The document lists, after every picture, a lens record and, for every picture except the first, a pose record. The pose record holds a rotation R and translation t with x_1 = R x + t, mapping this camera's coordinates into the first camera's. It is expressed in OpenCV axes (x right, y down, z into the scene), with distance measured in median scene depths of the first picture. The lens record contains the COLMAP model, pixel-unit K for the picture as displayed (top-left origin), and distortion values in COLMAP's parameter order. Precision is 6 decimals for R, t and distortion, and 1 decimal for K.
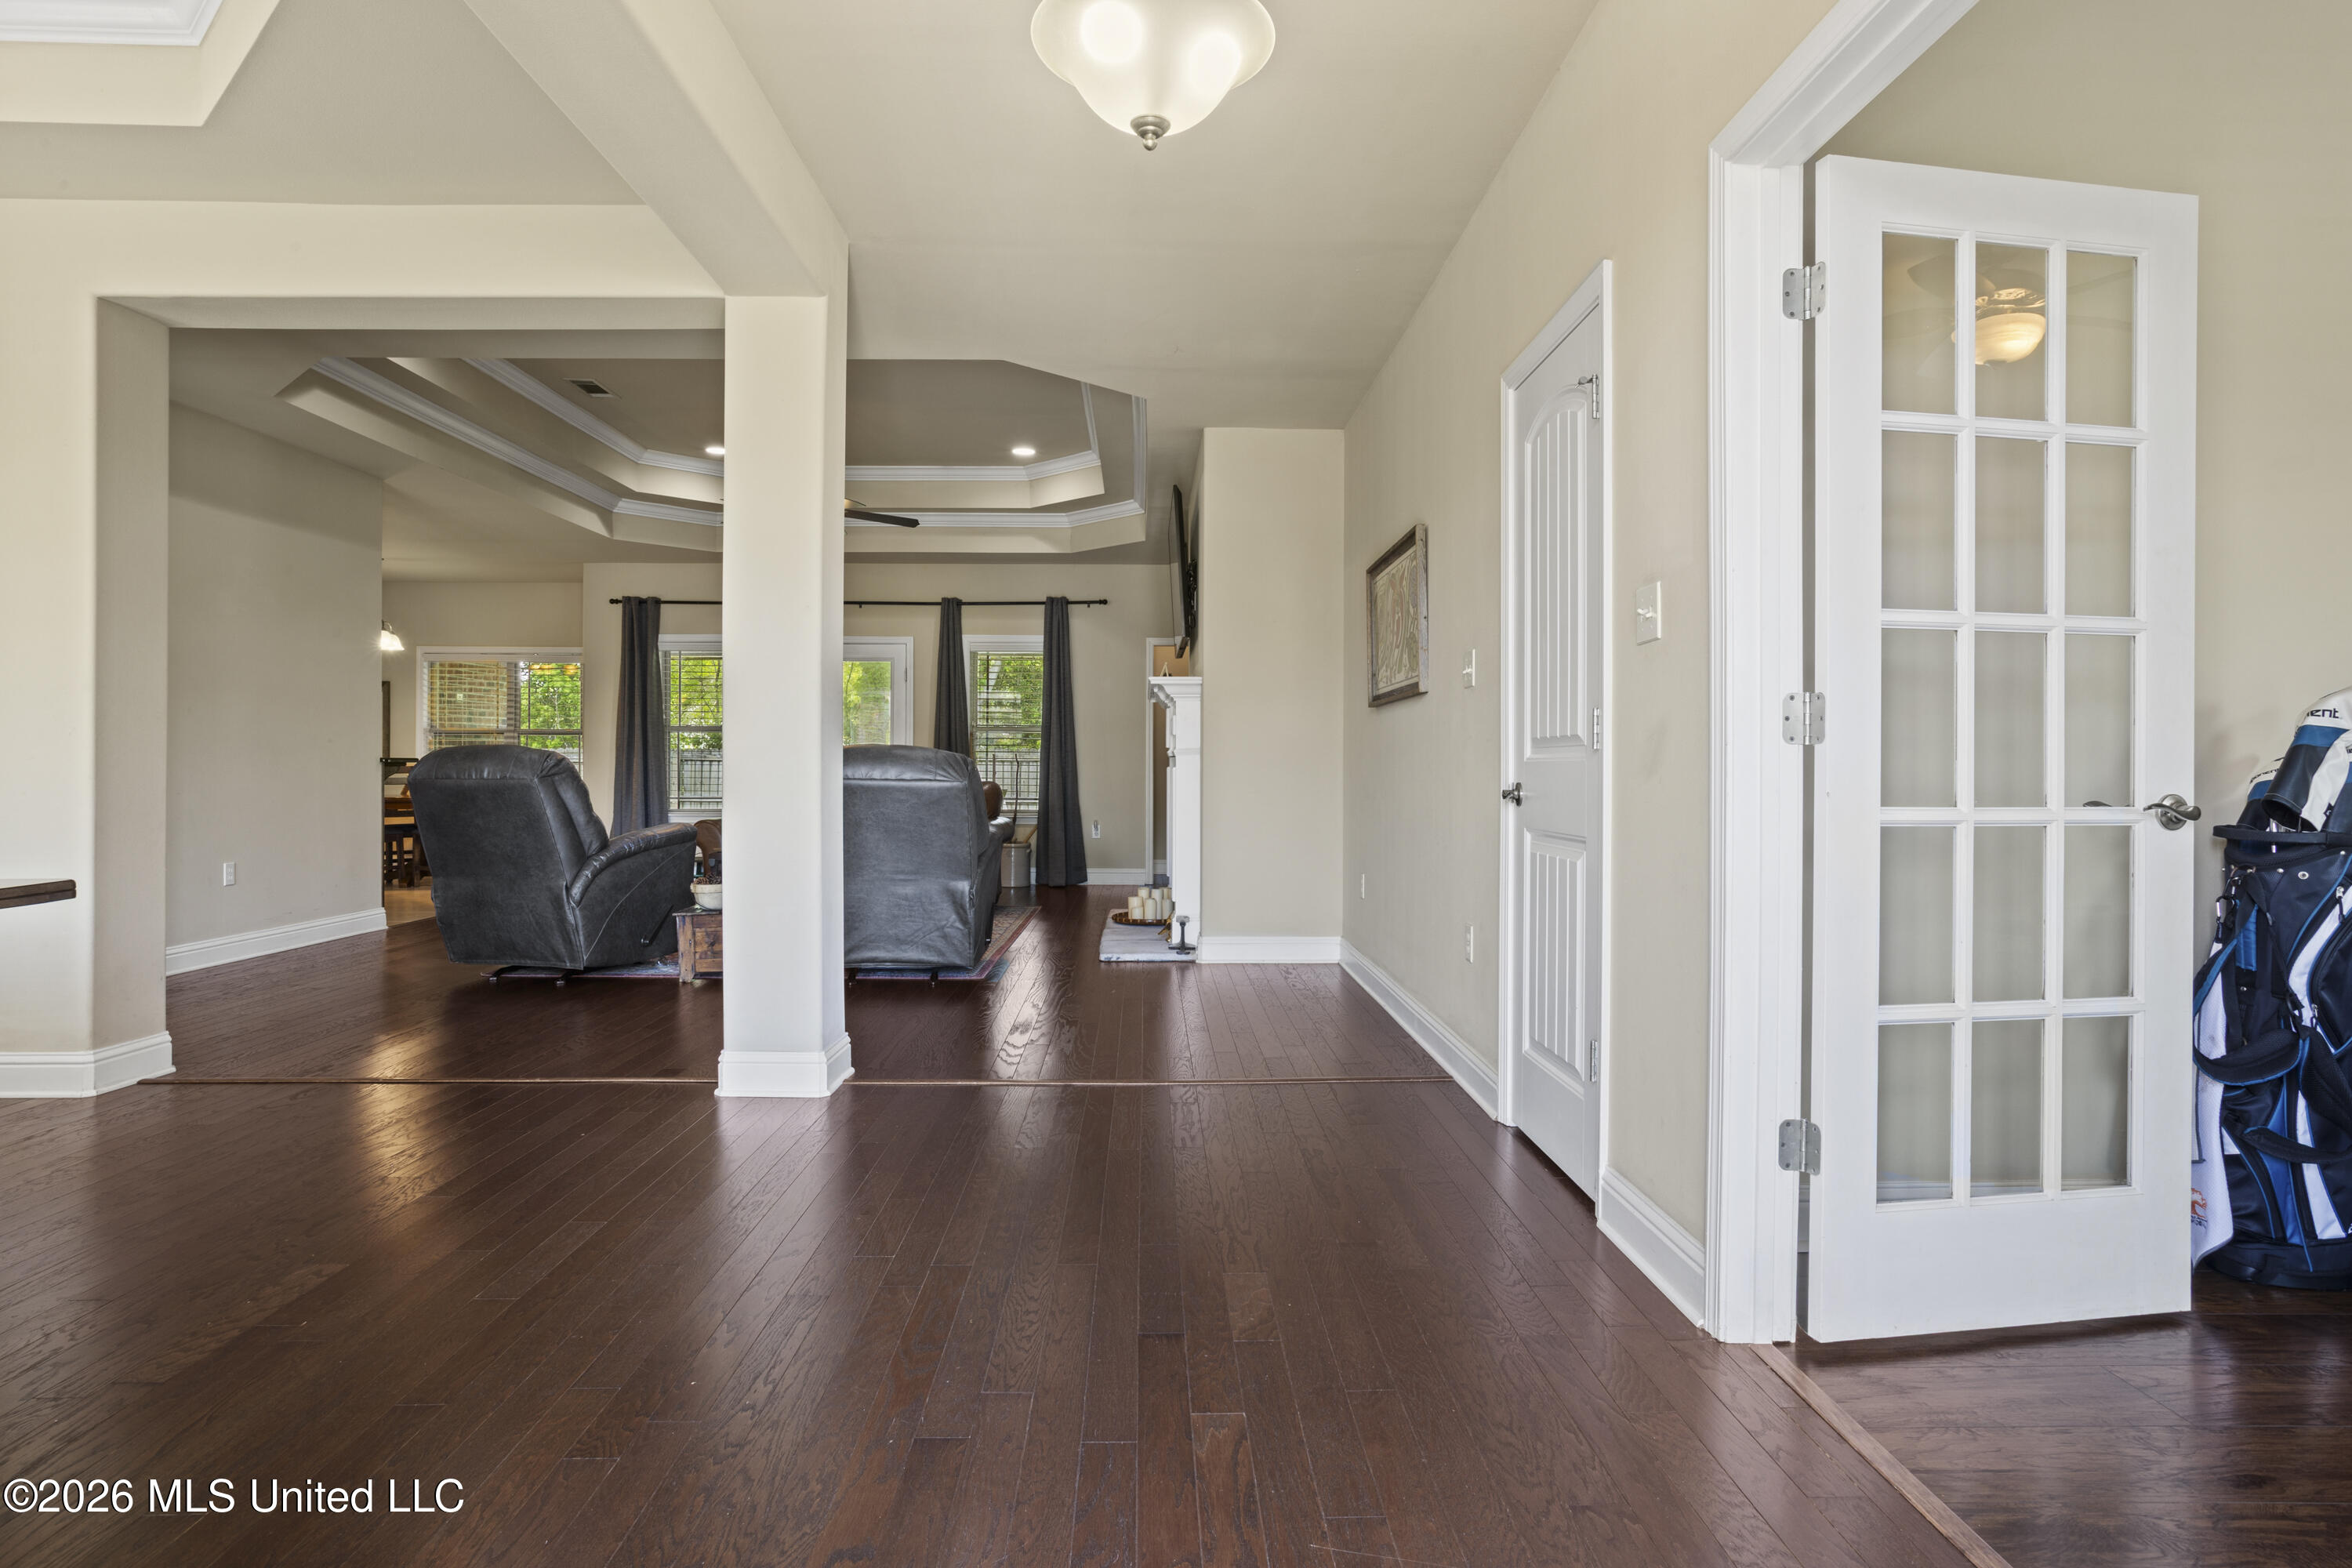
lens RADIAL K [[1277.3, 0, 1167.1], [0, 1277.3, 780.4], [0, 0, 1]] dist [-0.025633, 0.007326]
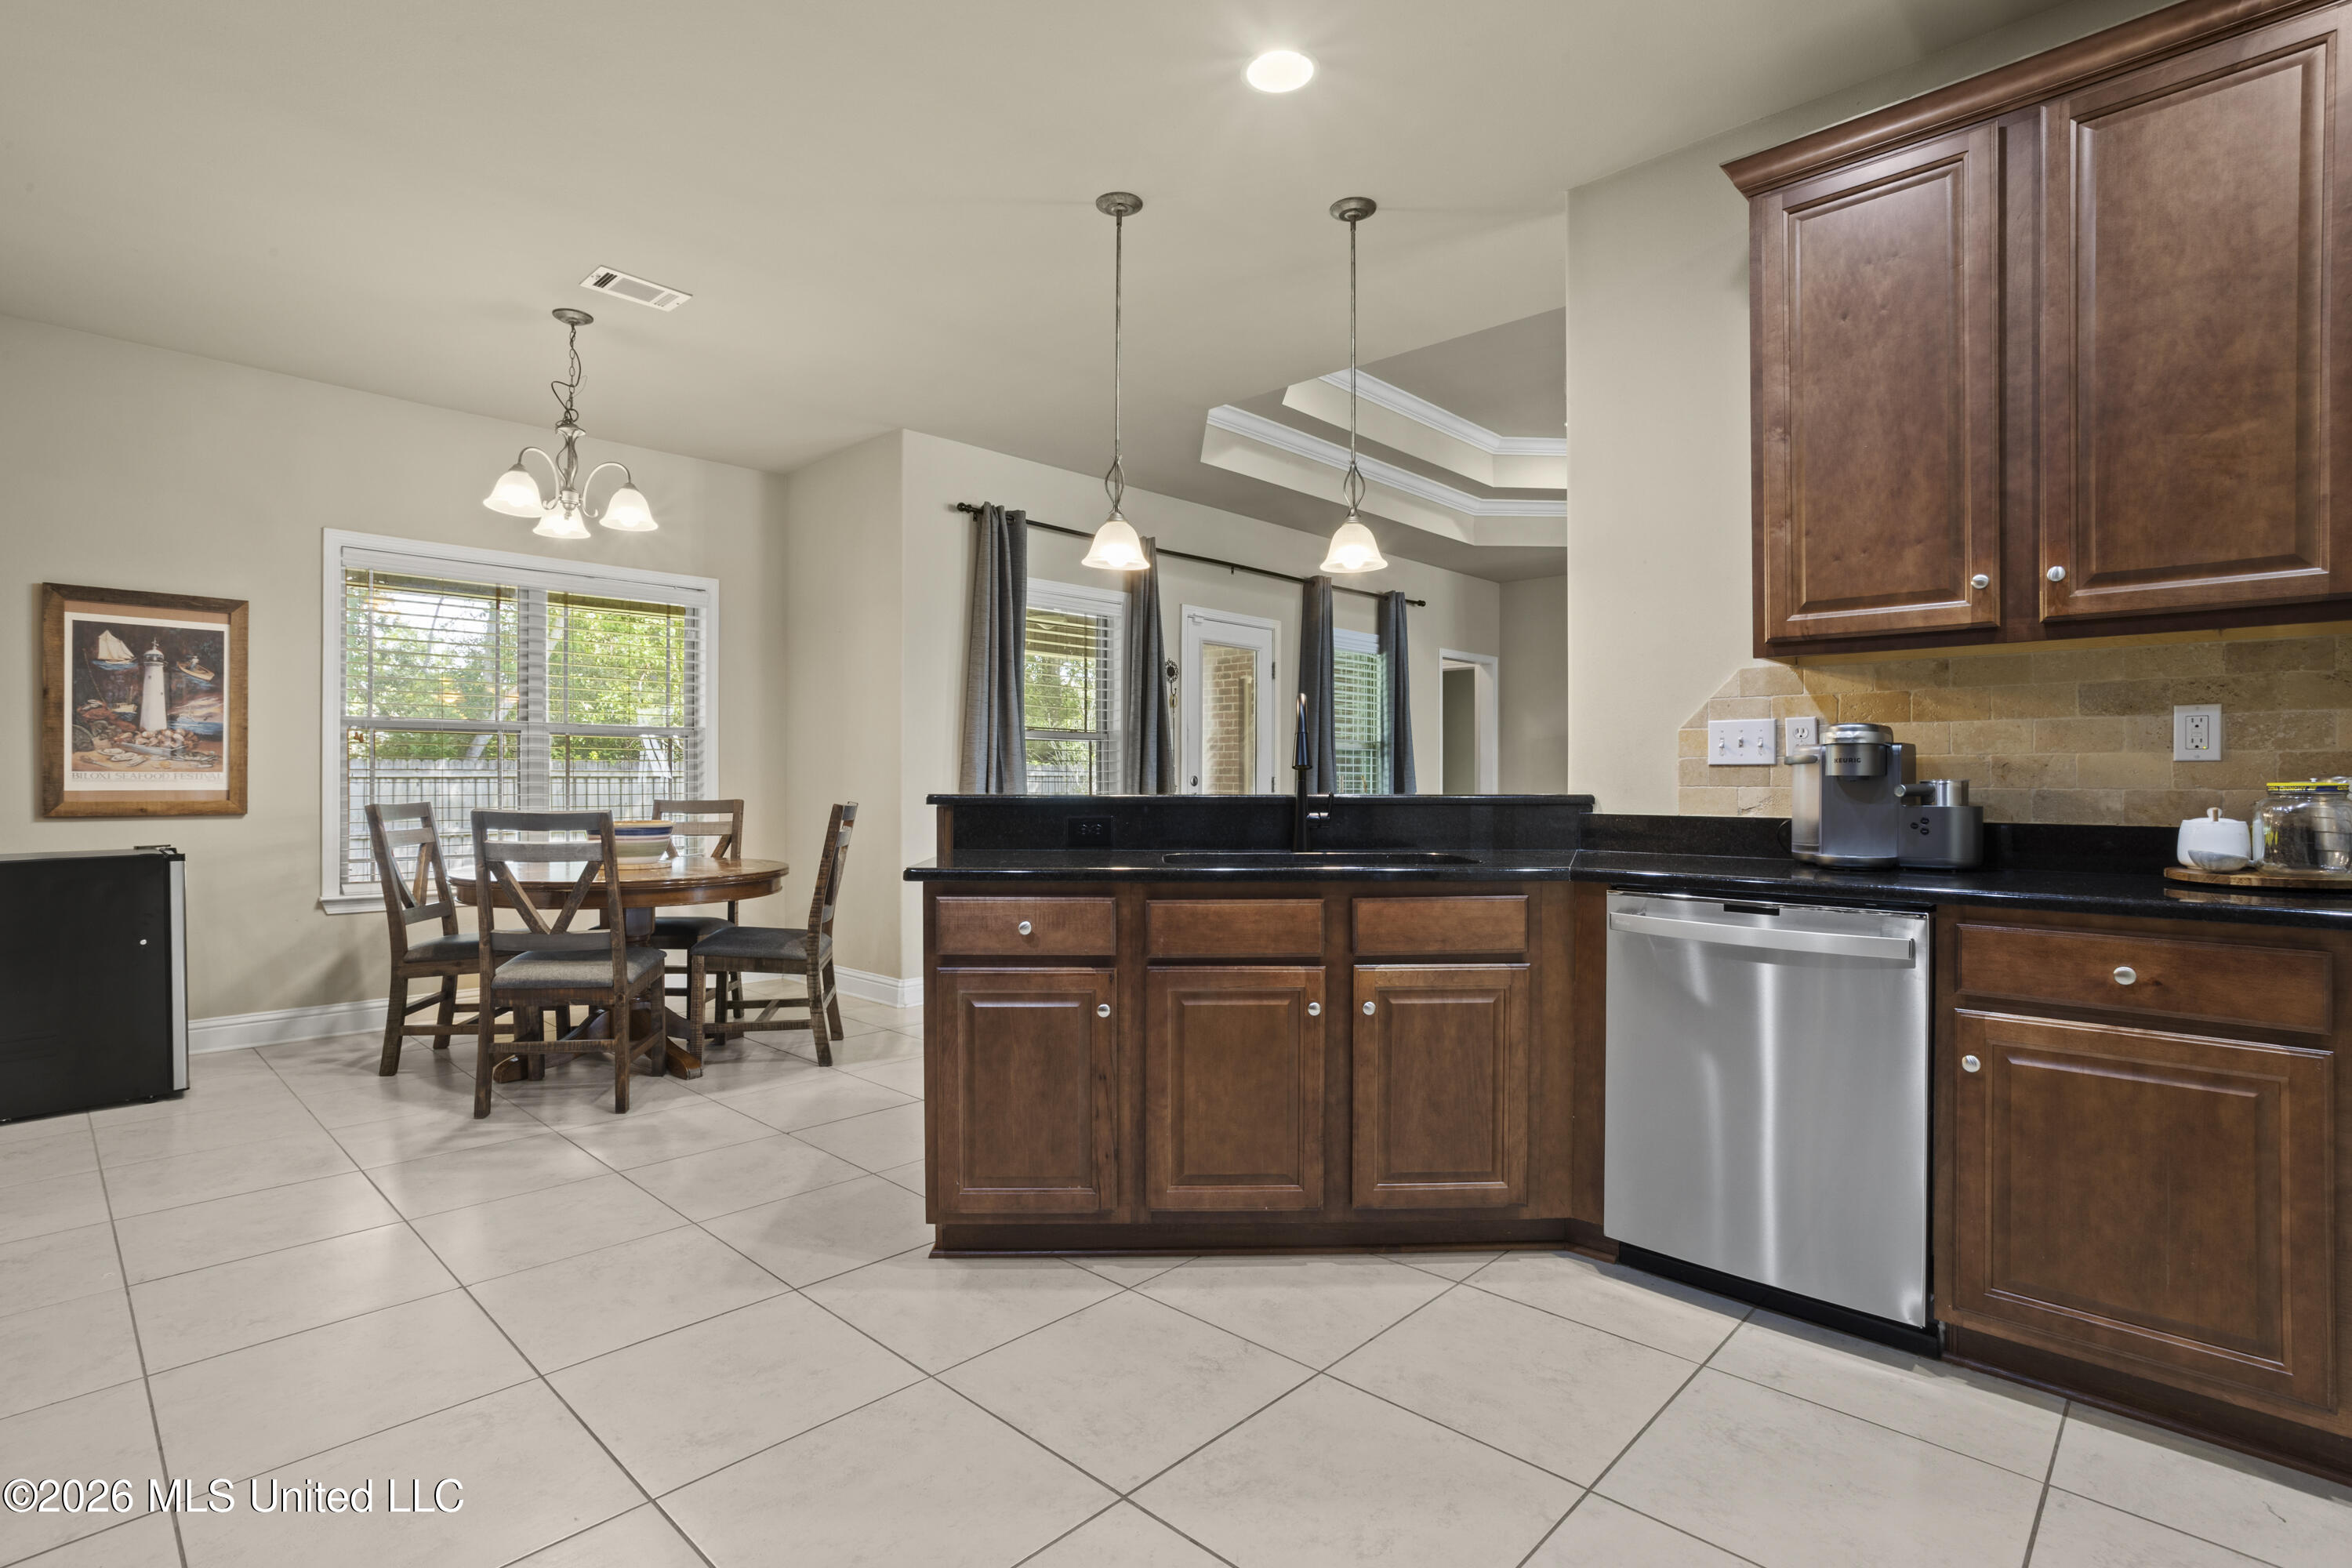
lens RADIAL K [[1135.4, 0, 1172.9], [0, 1135.4, 785.9], [0, 0, 1]] dist [-0.015267, 0.008599]
pose [[0.702410, -0.007463, 0.711734, -0.731878], [0.006341, 0.999971, 0.004228, -0.017262], [-0.711745, 0.001543, 0.702437, 0.571359]]
